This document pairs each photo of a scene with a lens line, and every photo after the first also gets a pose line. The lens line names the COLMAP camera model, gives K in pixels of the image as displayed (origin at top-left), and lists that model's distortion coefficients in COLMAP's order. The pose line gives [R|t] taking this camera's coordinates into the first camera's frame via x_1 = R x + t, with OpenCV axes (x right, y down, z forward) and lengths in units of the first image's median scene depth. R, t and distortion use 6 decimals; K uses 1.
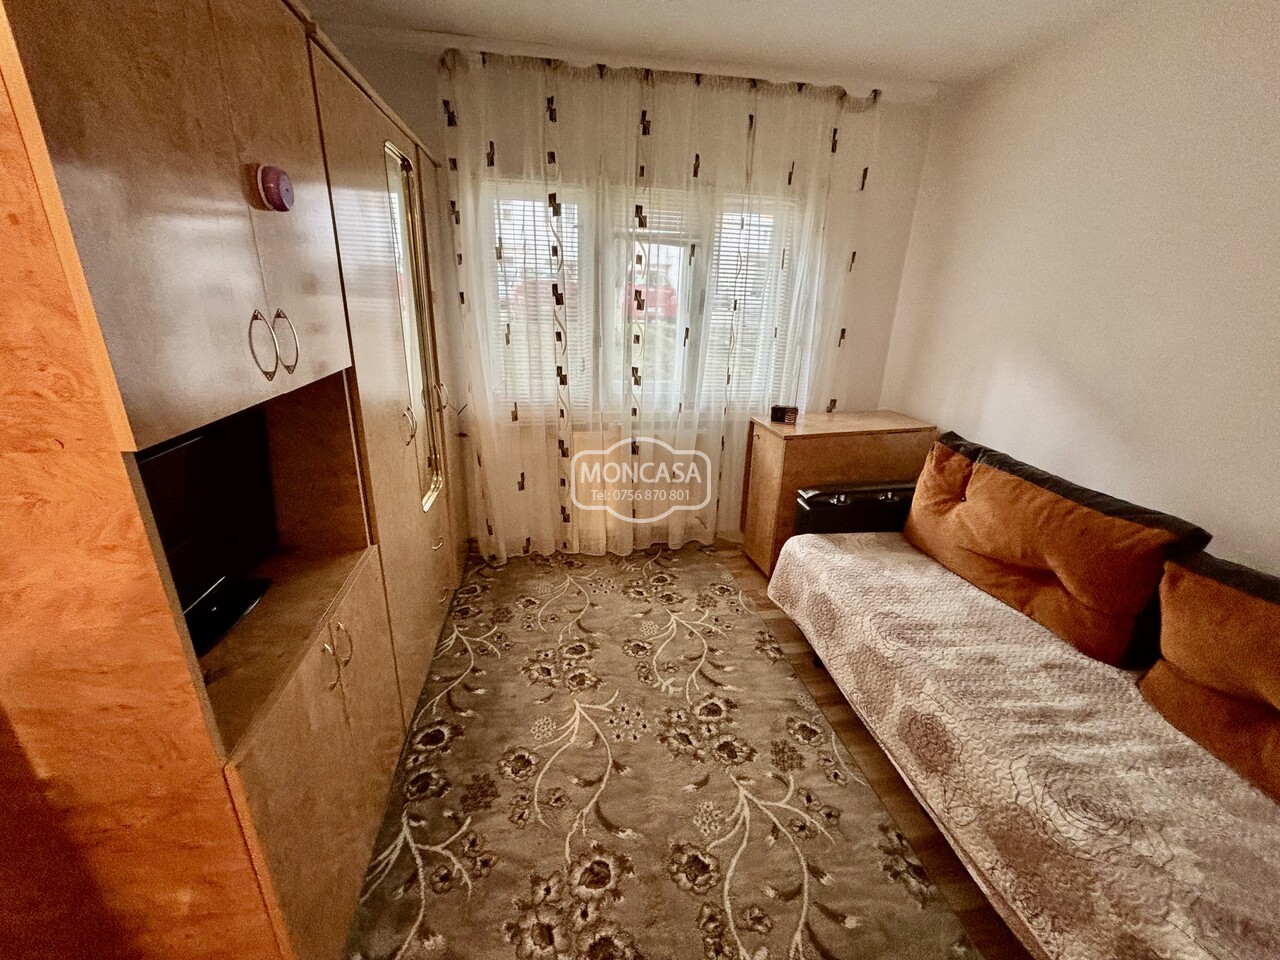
lens RADIAL K [[515.8, 0, 640.0], [0, 515.8, 480.0], [0, 0, 1]] dist [-0.000505, 0.000336]
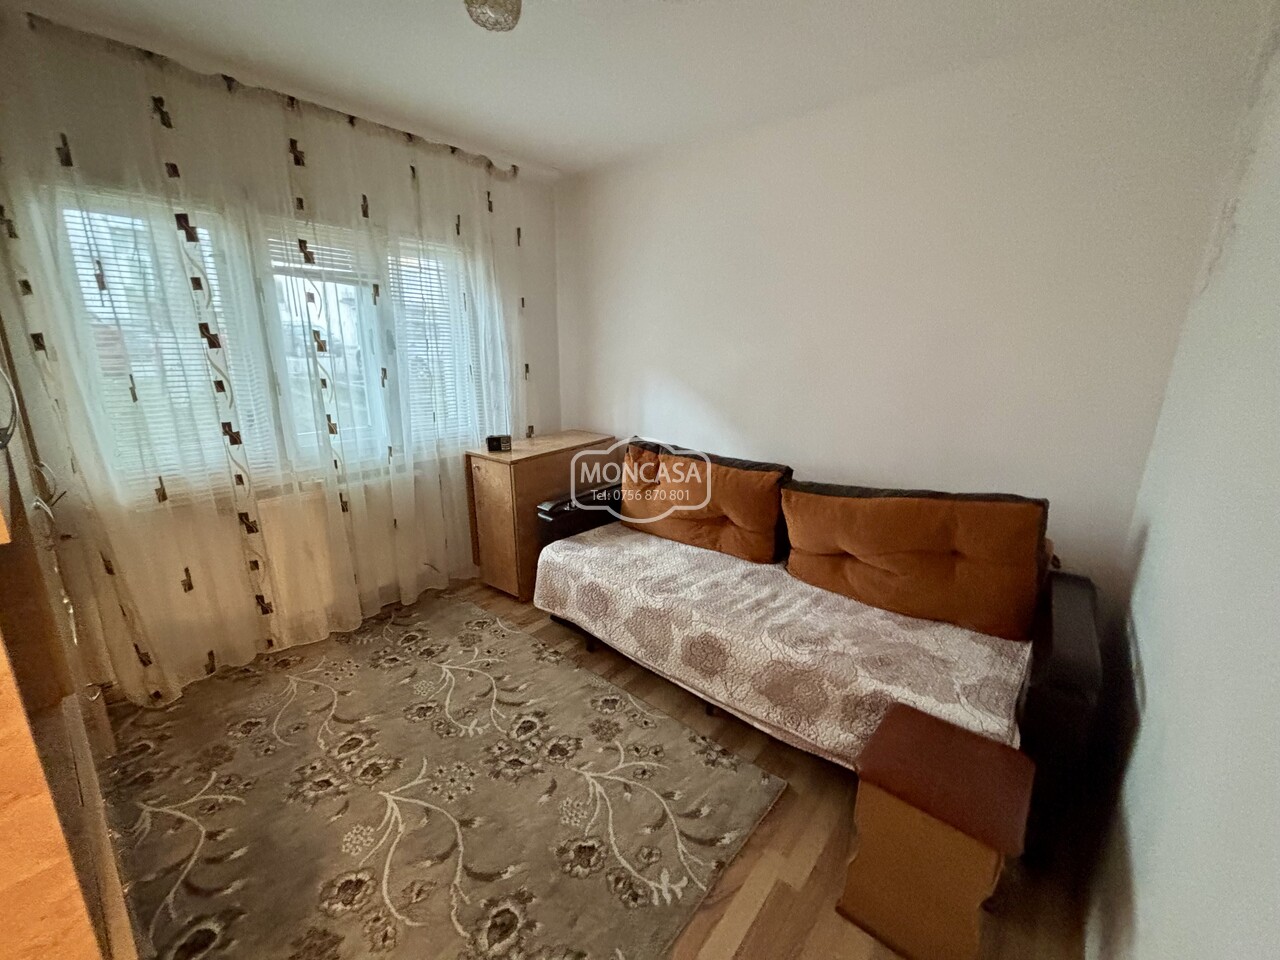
lens RADIAL K [[515.8, 0, 640.0], [0, 515.8, 480.0], [0, 0, 1]] dist [-0.000505, 0.000336]
pose [[0.765890, -0.181921, 0.616699, -0.227134], [0.231739, 0.972778, -0.000840, 0.021669], [-0.599758, 0.143556, 0.787199, -0.009404]]
